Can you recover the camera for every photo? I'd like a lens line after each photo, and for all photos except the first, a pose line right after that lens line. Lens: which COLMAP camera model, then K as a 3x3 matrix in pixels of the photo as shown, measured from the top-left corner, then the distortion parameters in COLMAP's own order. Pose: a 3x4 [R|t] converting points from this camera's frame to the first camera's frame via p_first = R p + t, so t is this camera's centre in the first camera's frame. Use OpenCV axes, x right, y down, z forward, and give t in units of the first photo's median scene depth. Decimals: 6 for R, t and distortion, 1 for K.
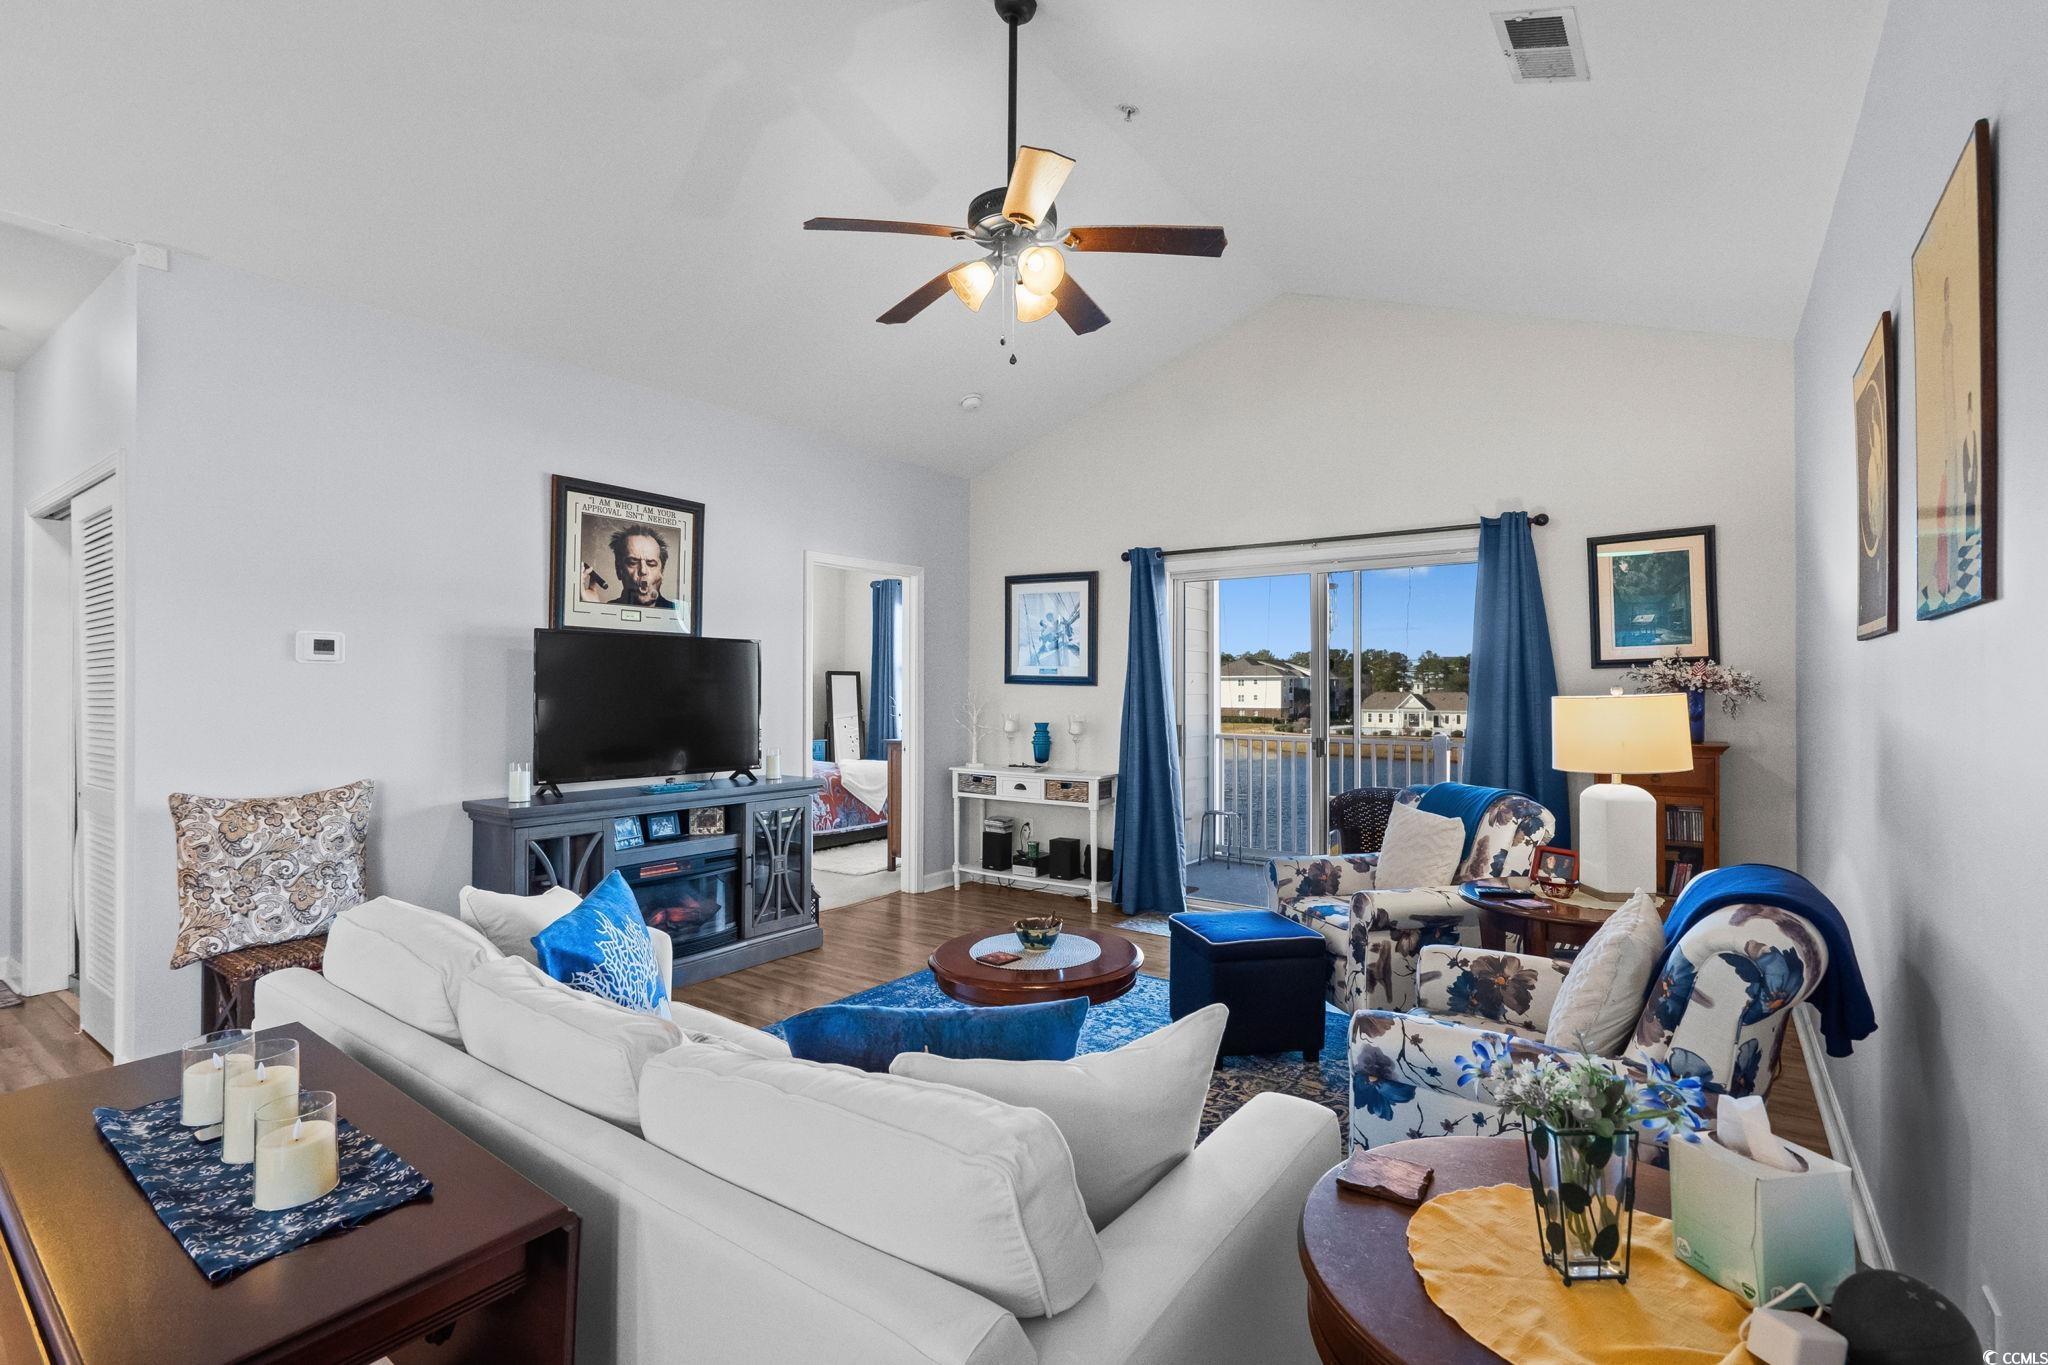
lens RADIAL K [[932.8, 0, 1024.9], [0, 932.8, 683.3], [0, 0, 1]] dist [-0.011996, 0.001363]
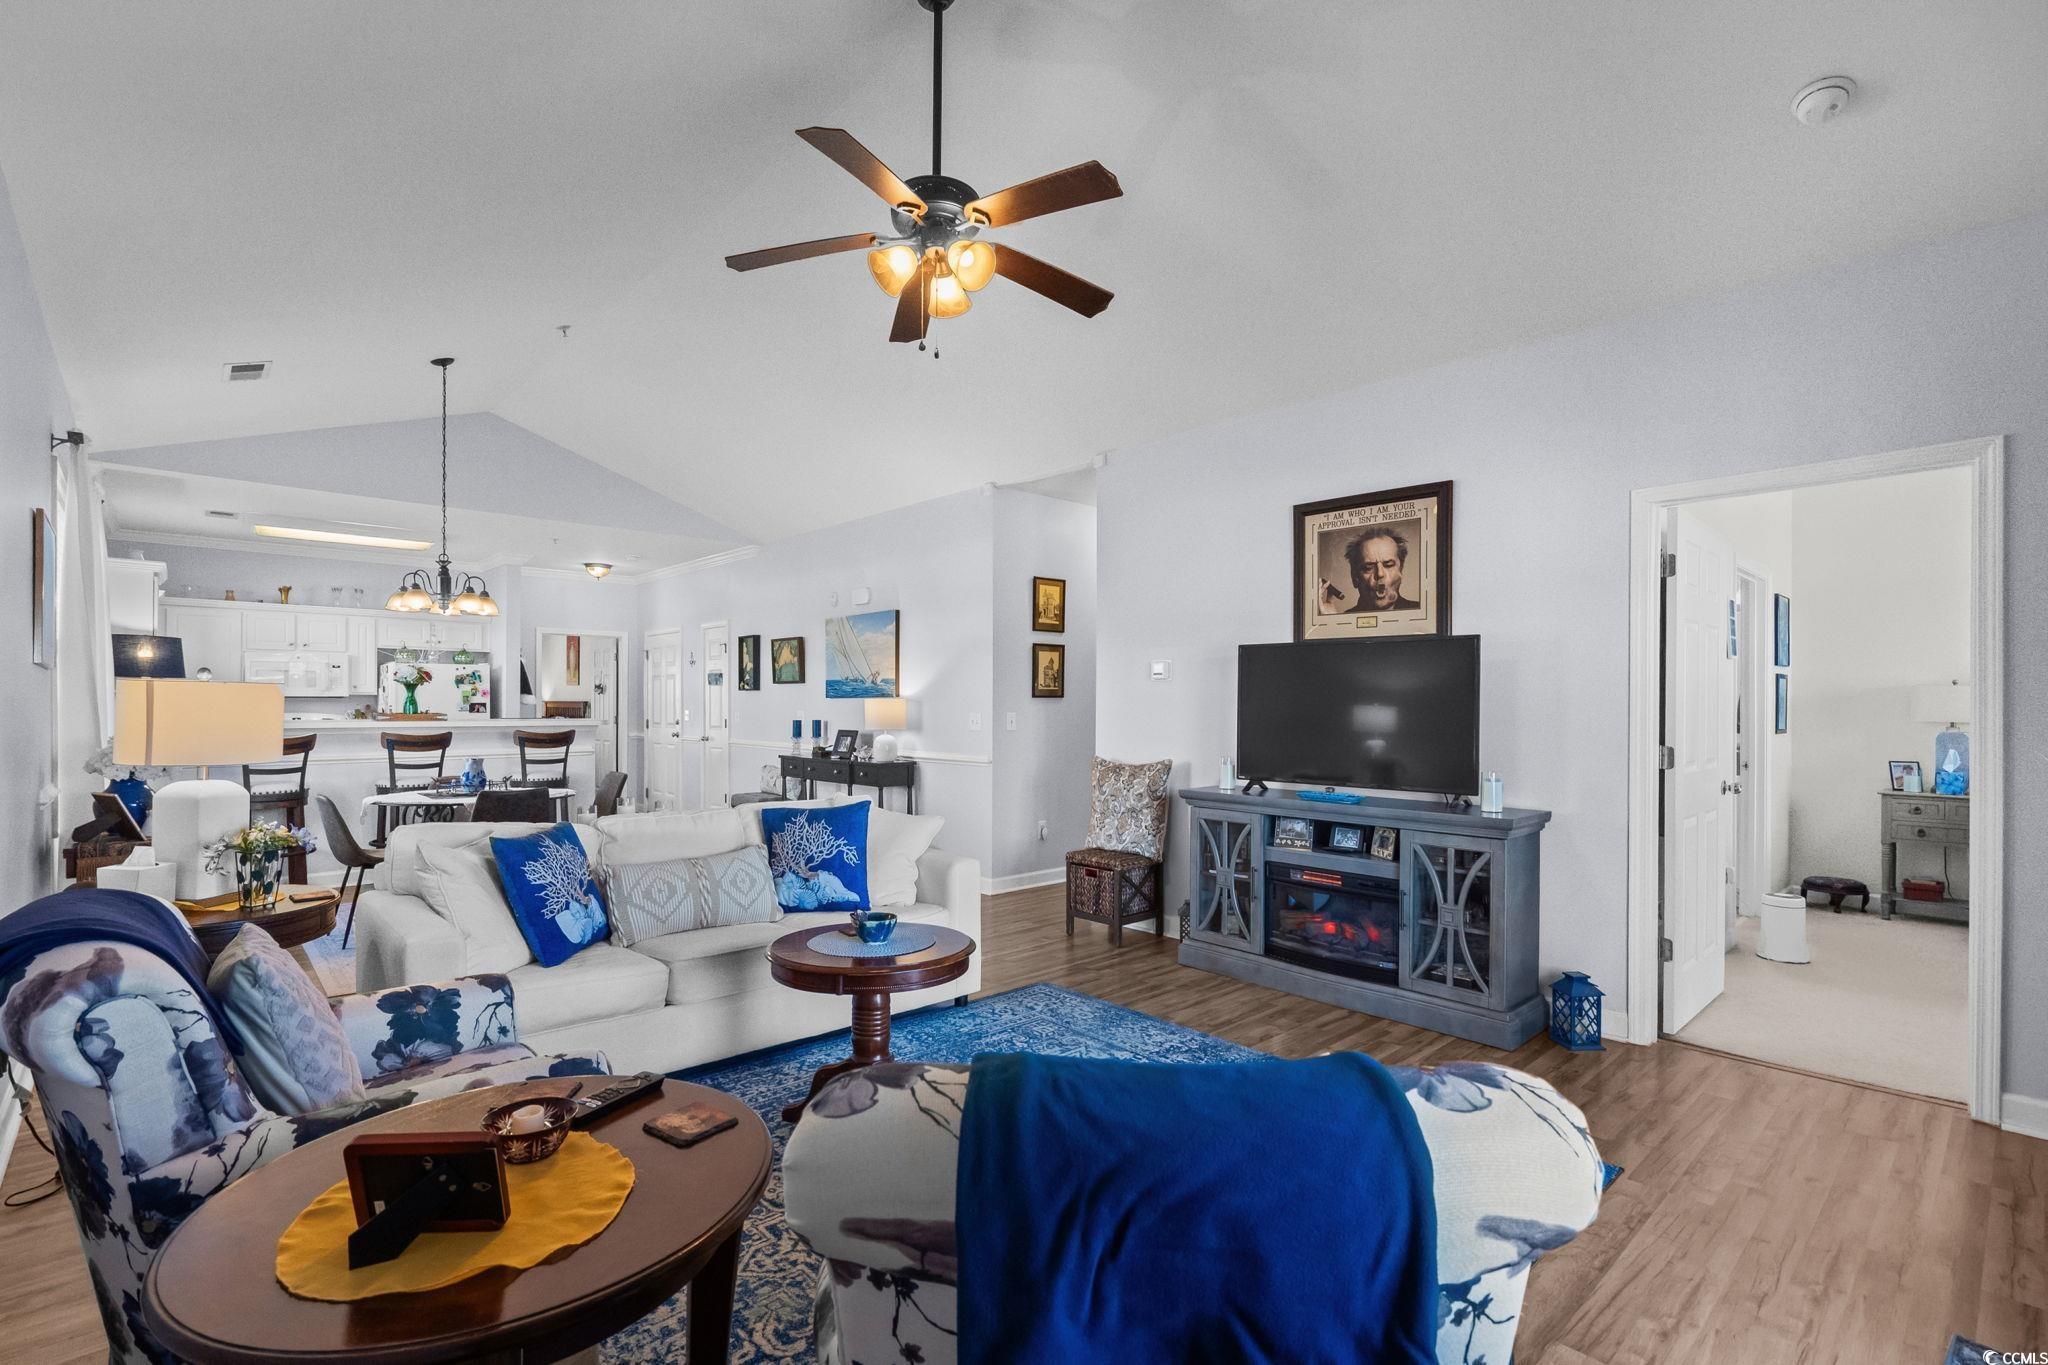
lens RADIAL K [[932.8, 0, 1032.6], [0, 932.8, 690.3], [0, 0, 1]] dist [-0.011996, 0.001363]
pose [[-0.199424, -0.014146, -0.979811, 0.601536], [0.004012, 0.999876, -0.015252, 0.012766], [0.979905, -0.006972, -0.199342, 0.835897]]
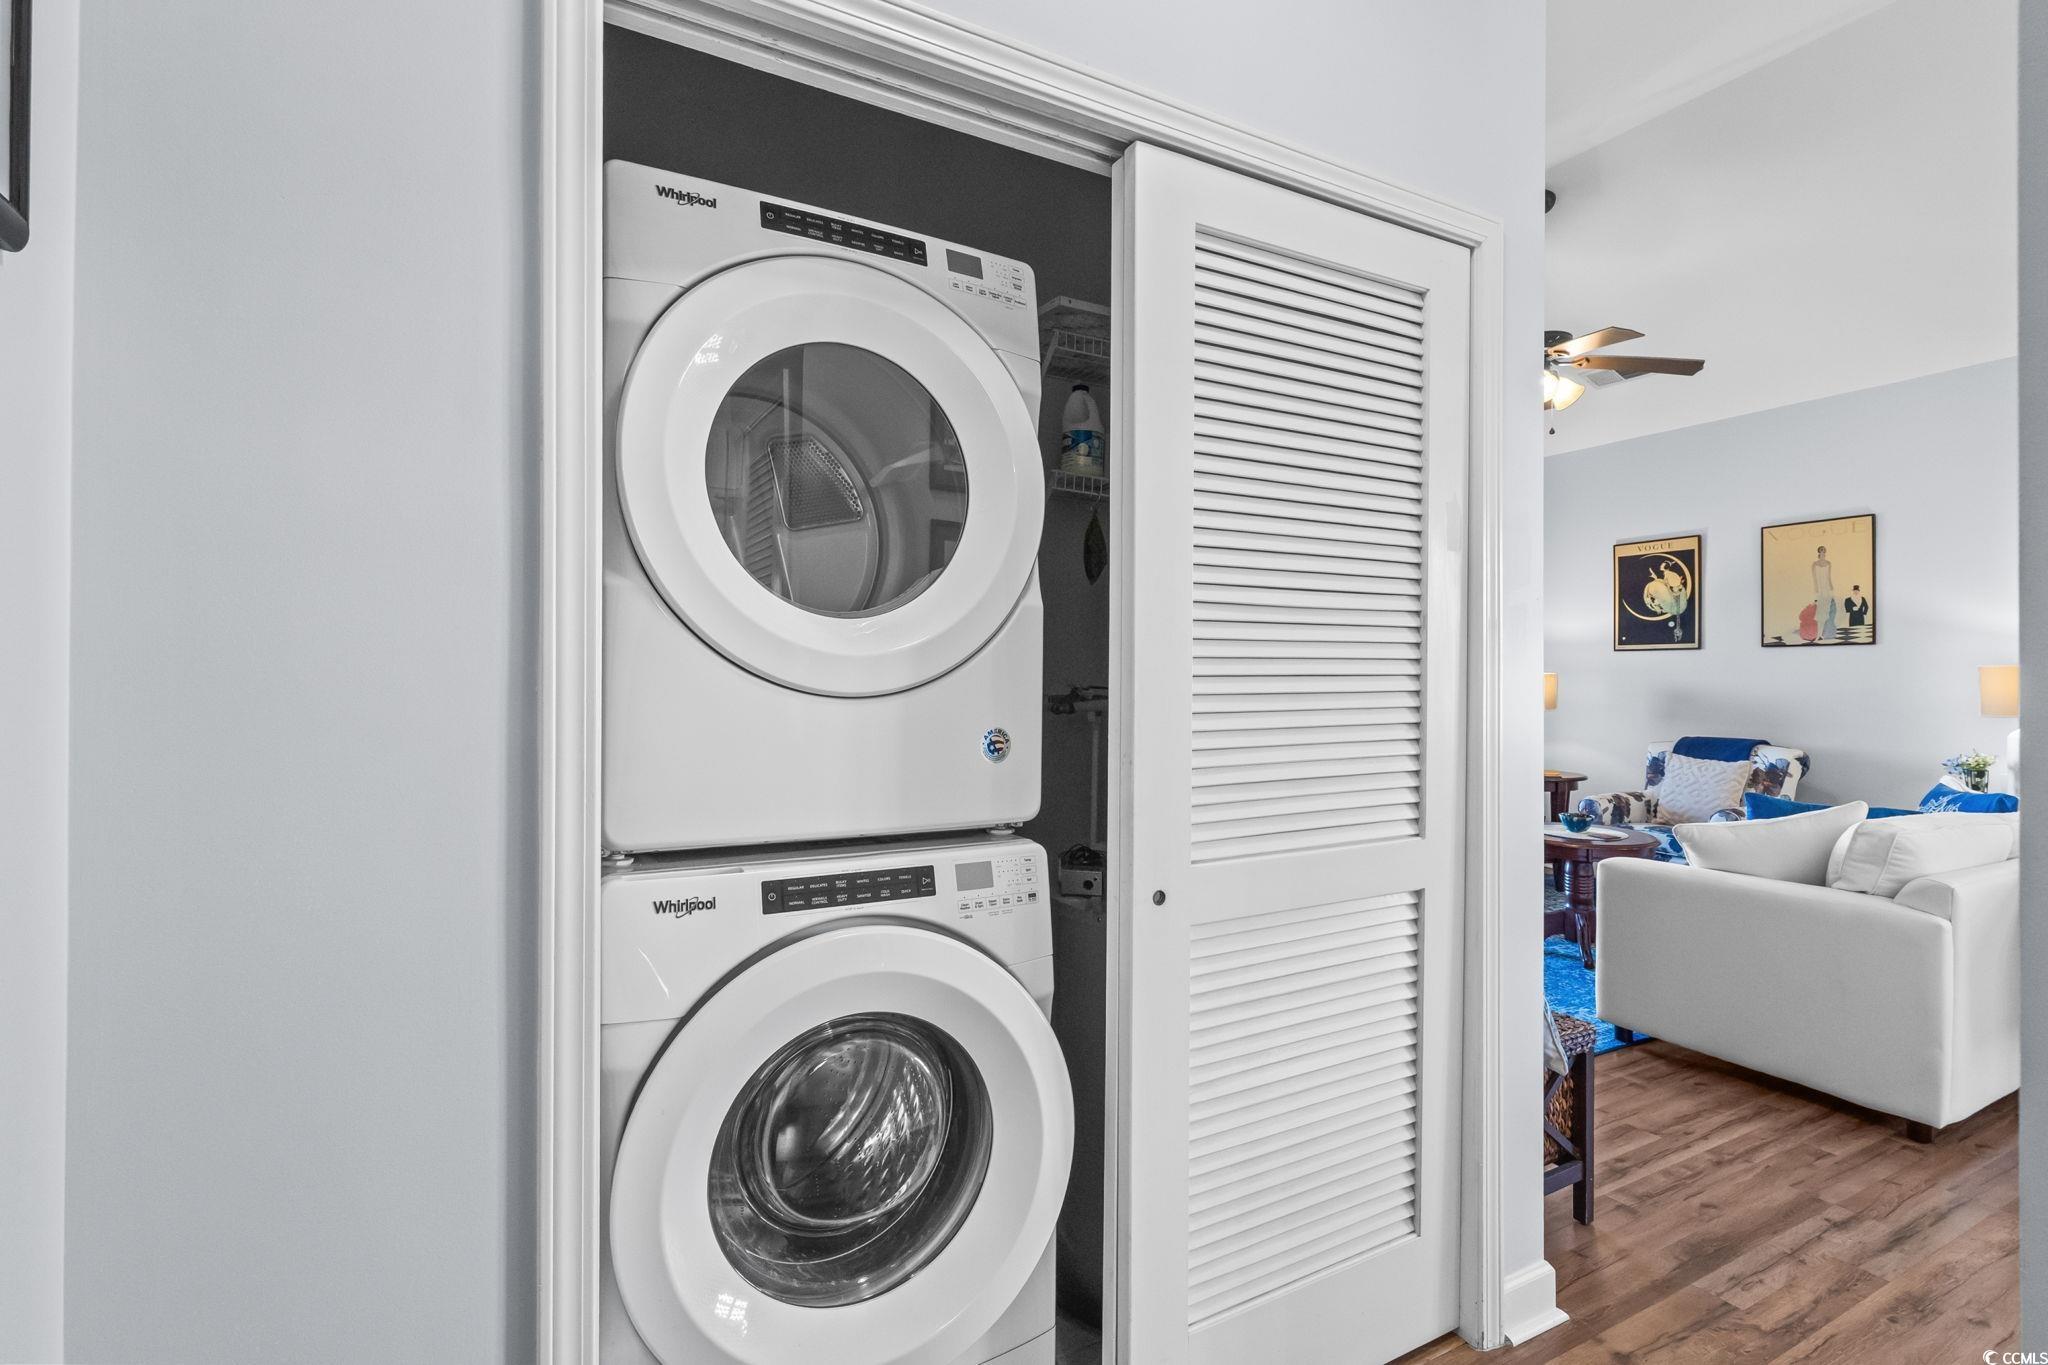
lens RADIAL K [[932.8, 0, 1021.1], [0, 932.8, 674.9], [0, 0, 1]] dist [-0.011996, 0.001363]
pose [[0.450674, 0.006396, 0.892665, -1.096882], [-0.010093, 0.999947, -0.002069, 0.021078], [-0.892631, -0.008077, 0.450715, 0.686023]]
